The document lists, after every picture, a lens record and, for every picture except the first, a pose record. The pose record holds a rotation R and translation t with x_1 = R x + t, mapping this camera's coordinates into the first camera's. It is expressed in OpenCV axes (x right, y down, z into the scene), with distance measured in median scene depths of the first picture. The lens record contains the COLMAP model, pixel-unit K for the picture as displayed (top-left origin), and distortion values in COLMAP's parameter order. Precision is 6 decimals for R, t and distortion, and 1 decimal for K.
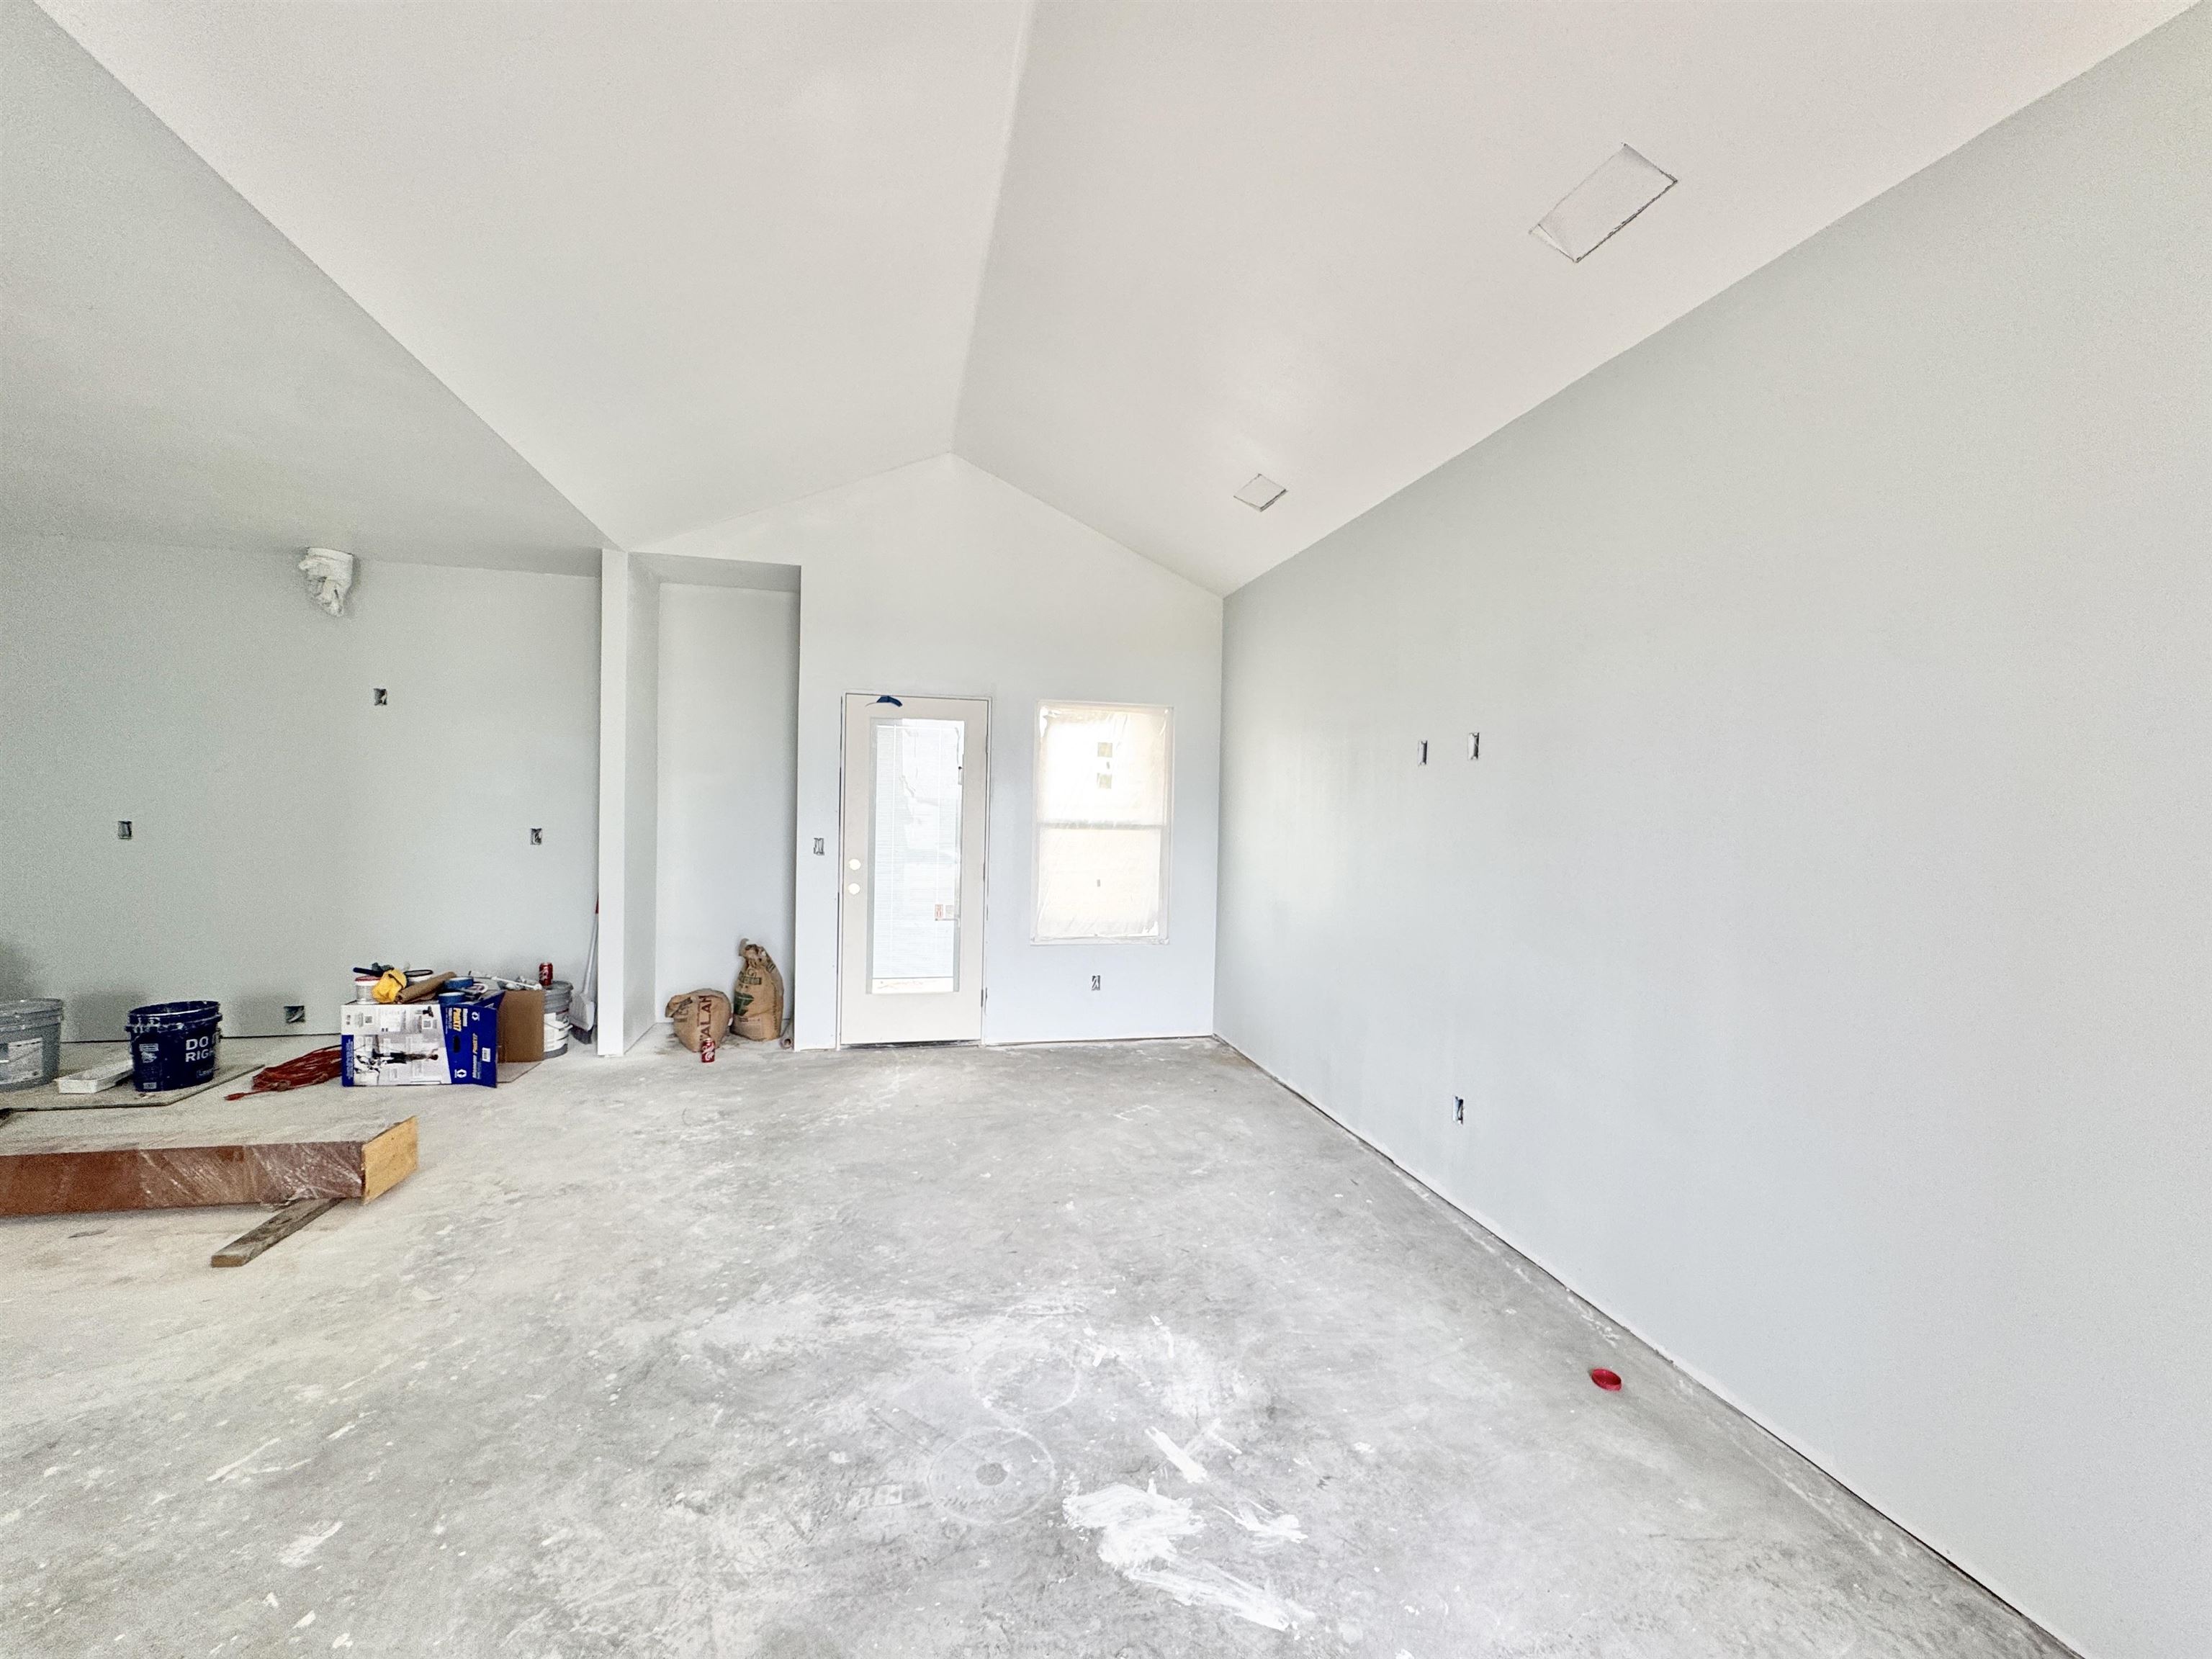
lens RADIAL K [[885.6, 0, 1105.2], [0, 885.6, 826.0], [0, 0, 1]] dist [-0.006151, 0.000857]
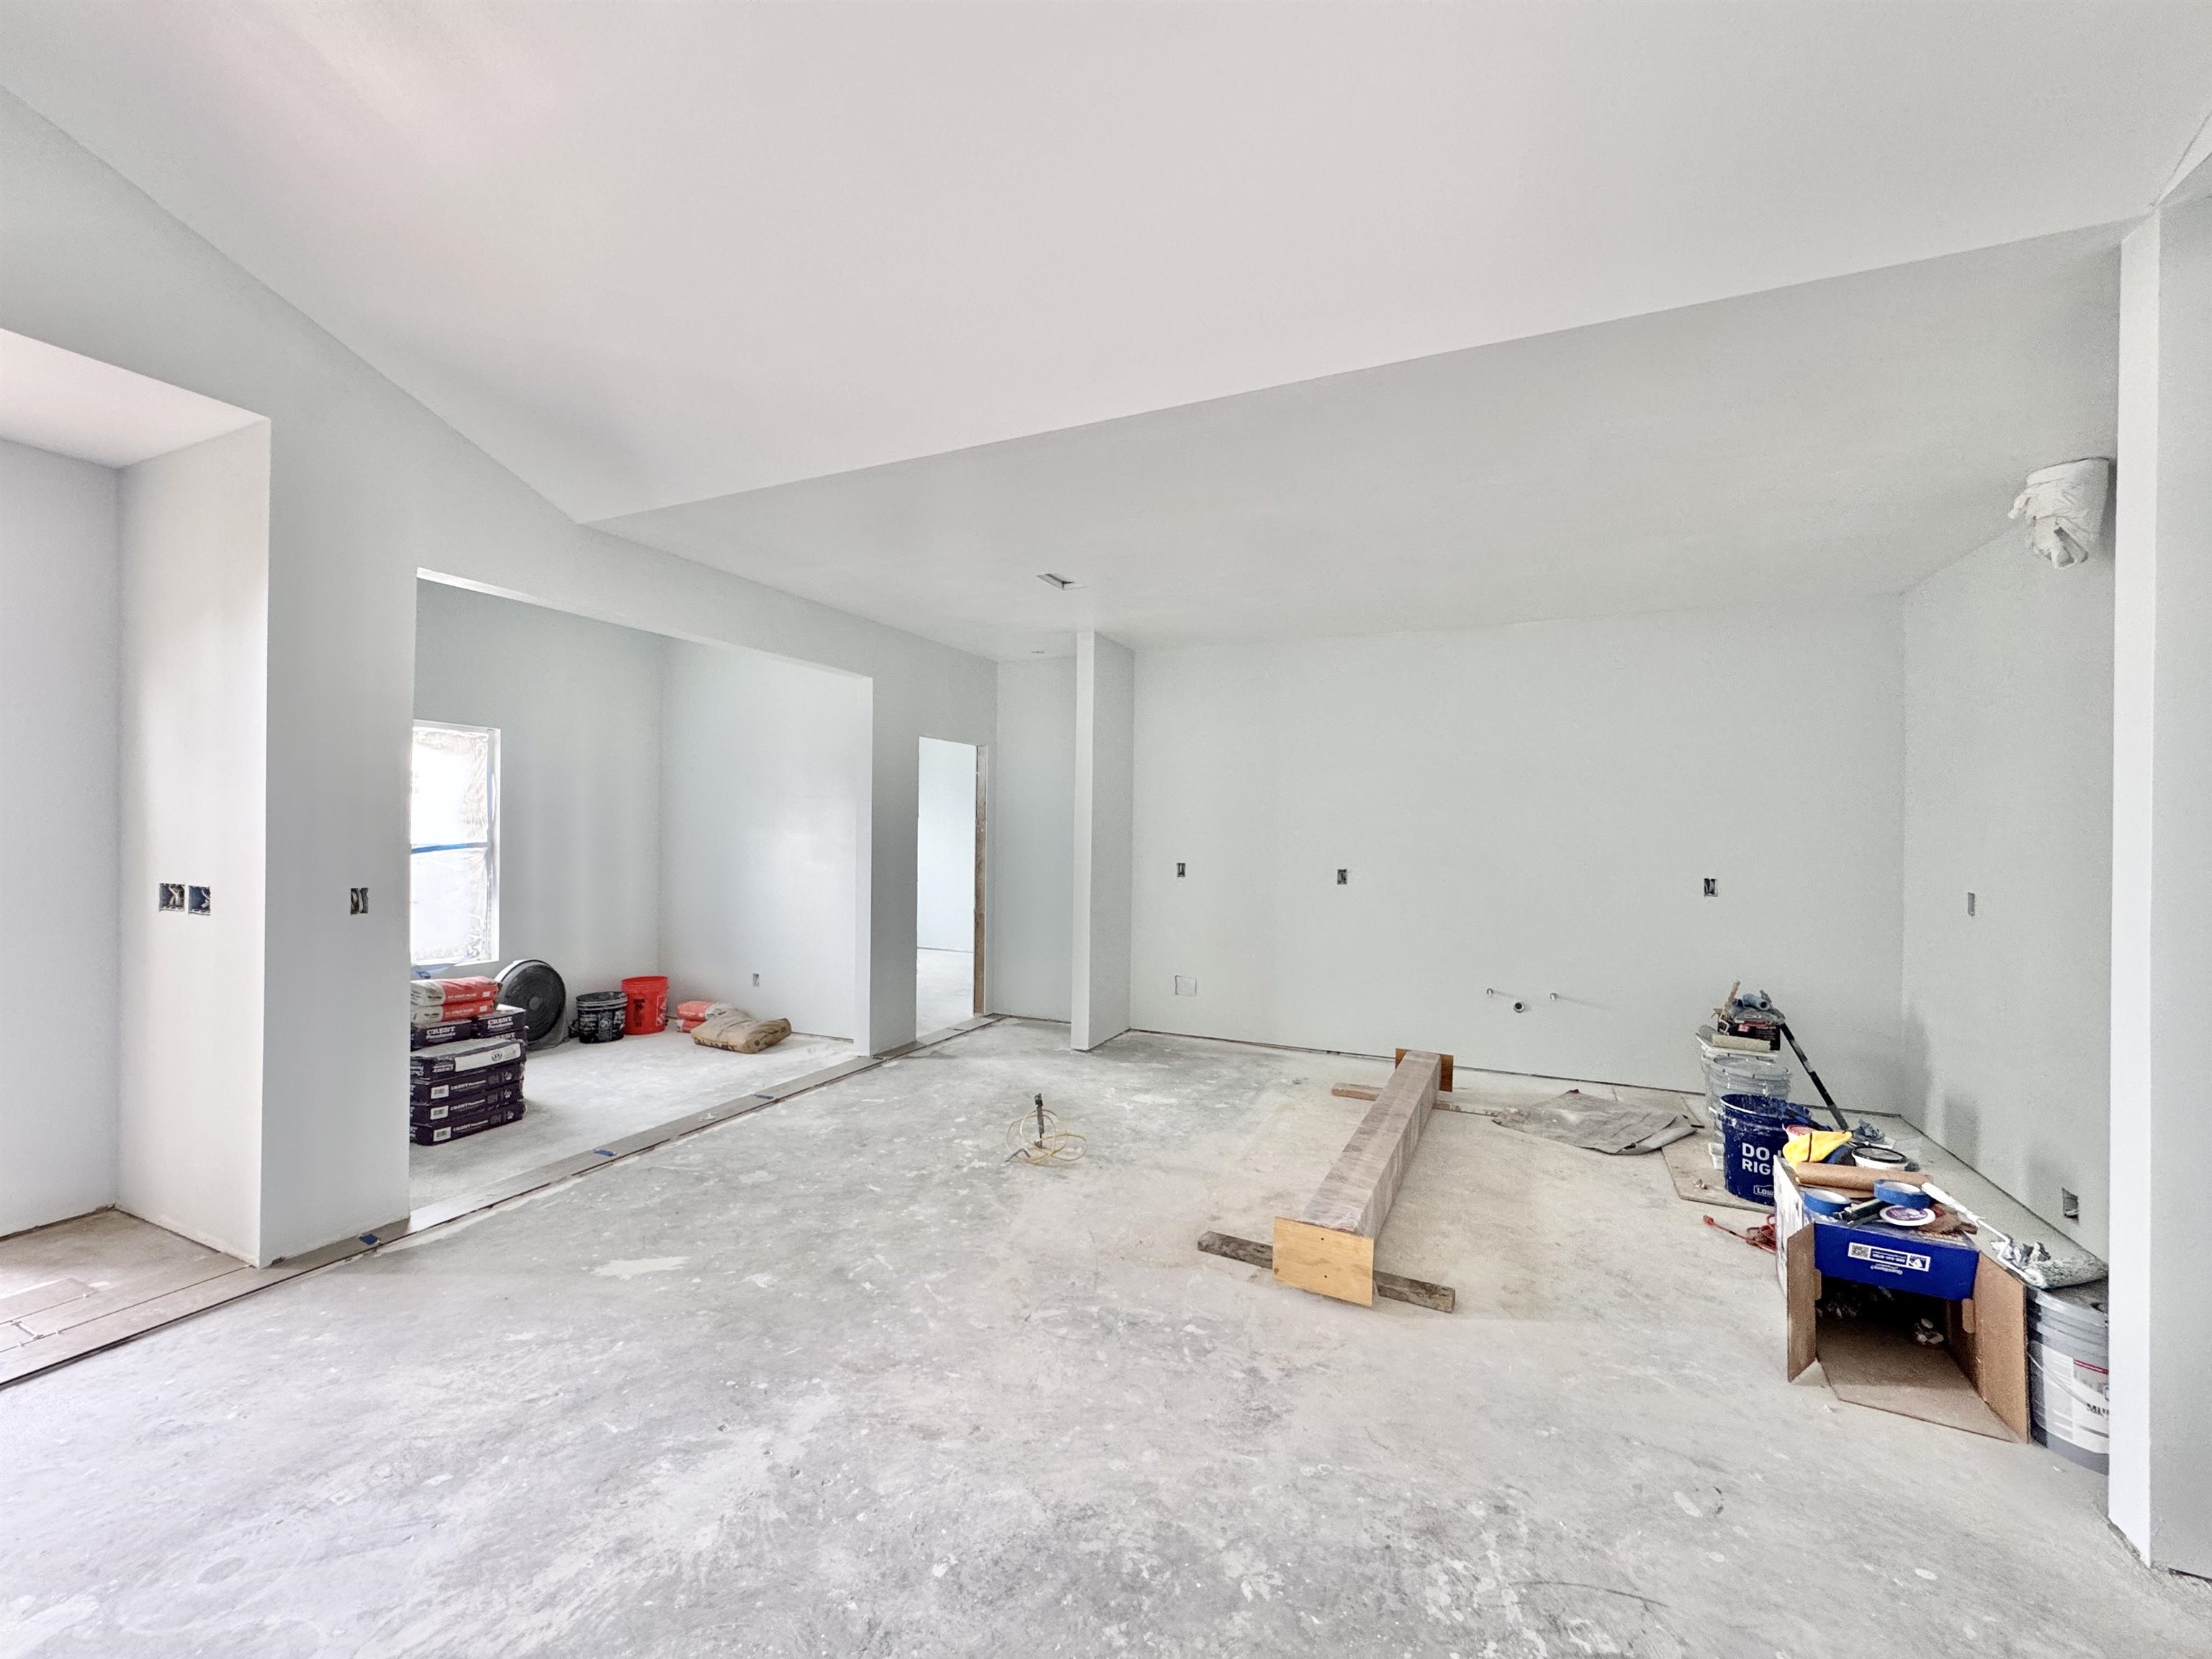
lens RADIAL K [[885.6, 0, 1105.2], [0, 885.6, 826.0], [0, 0, 1]] dist [-0.006151, 0.000857]
pose [[-0.615732, -0.033523, -0.787242, 0.023453], [-0.044714, 0.998971, -0.007567, -0.030484], [0.786686, 0.030542, -0.616598, 1.057654]]
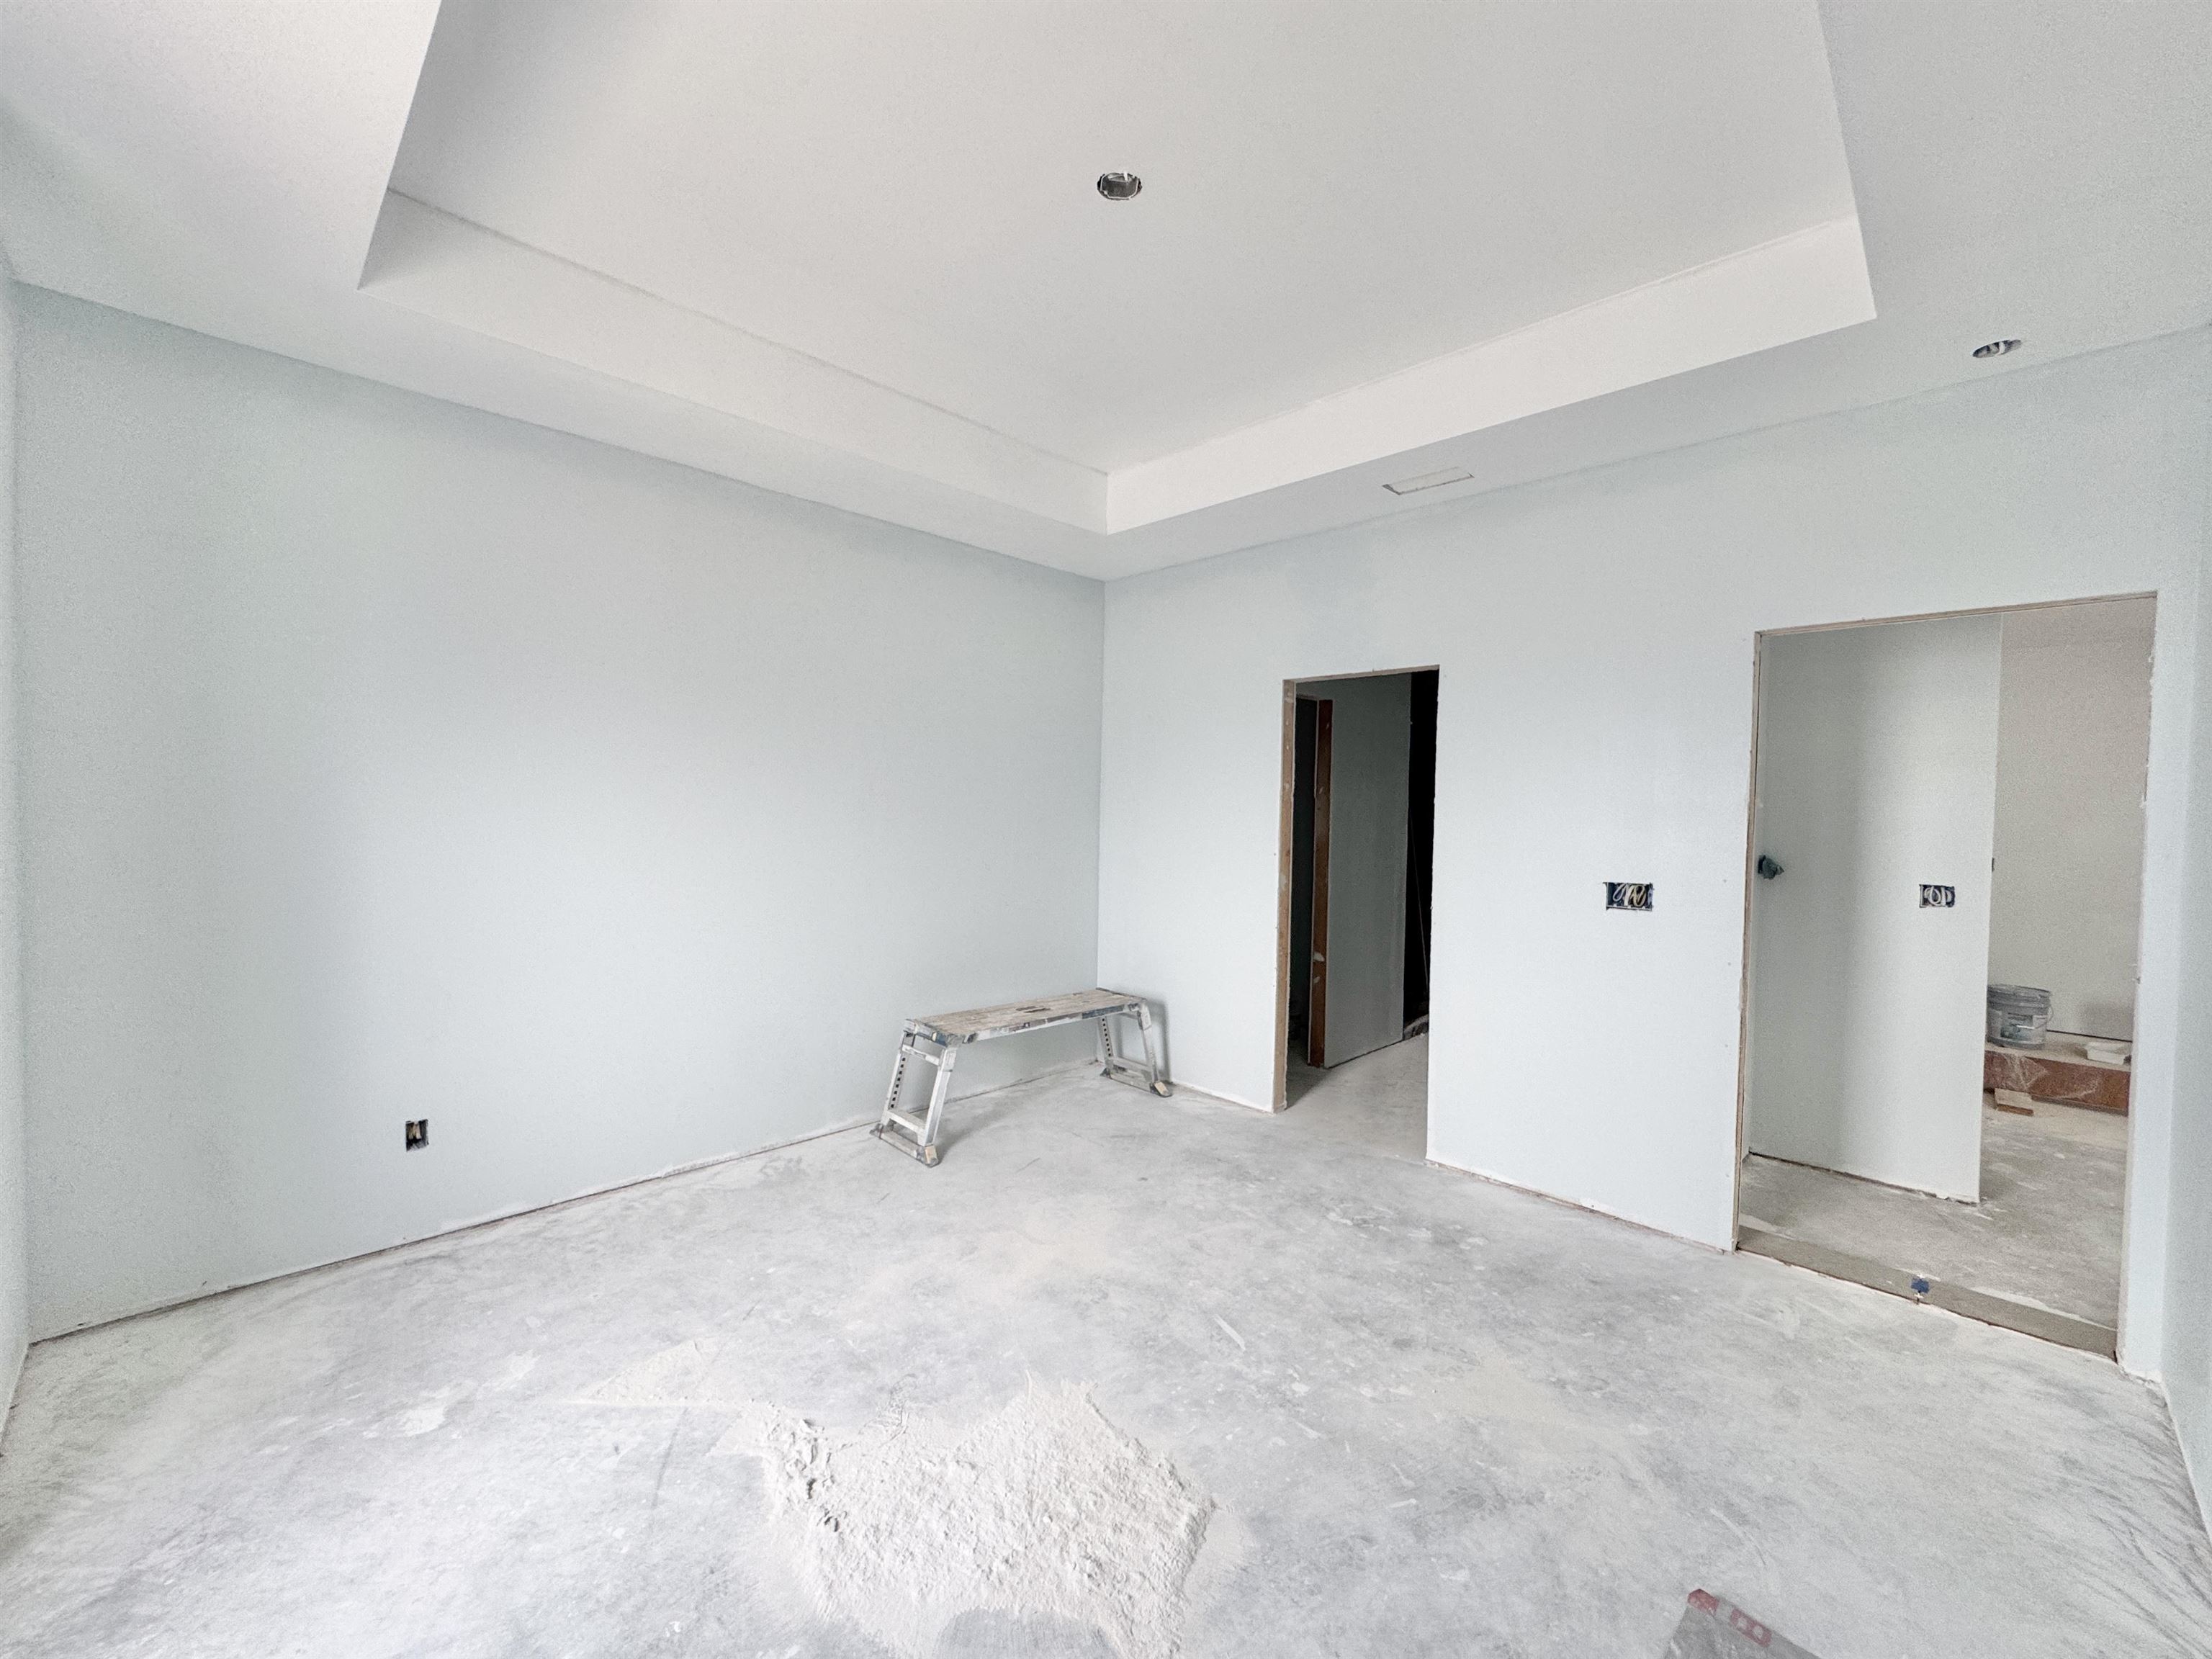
lens RADIAL K [[884.8, 0, 1105.3], [0, 884.8, 825.3], [0, 0, 1]] dist [-0.004755, 0.000891]
pose [[0.527441, 0.005456, -0.849574, -0.827414], [-0.028859, 0.999517, -0.011497, -0.001433], [0.849102, 0.030582, 0.527344, -1.035402]]
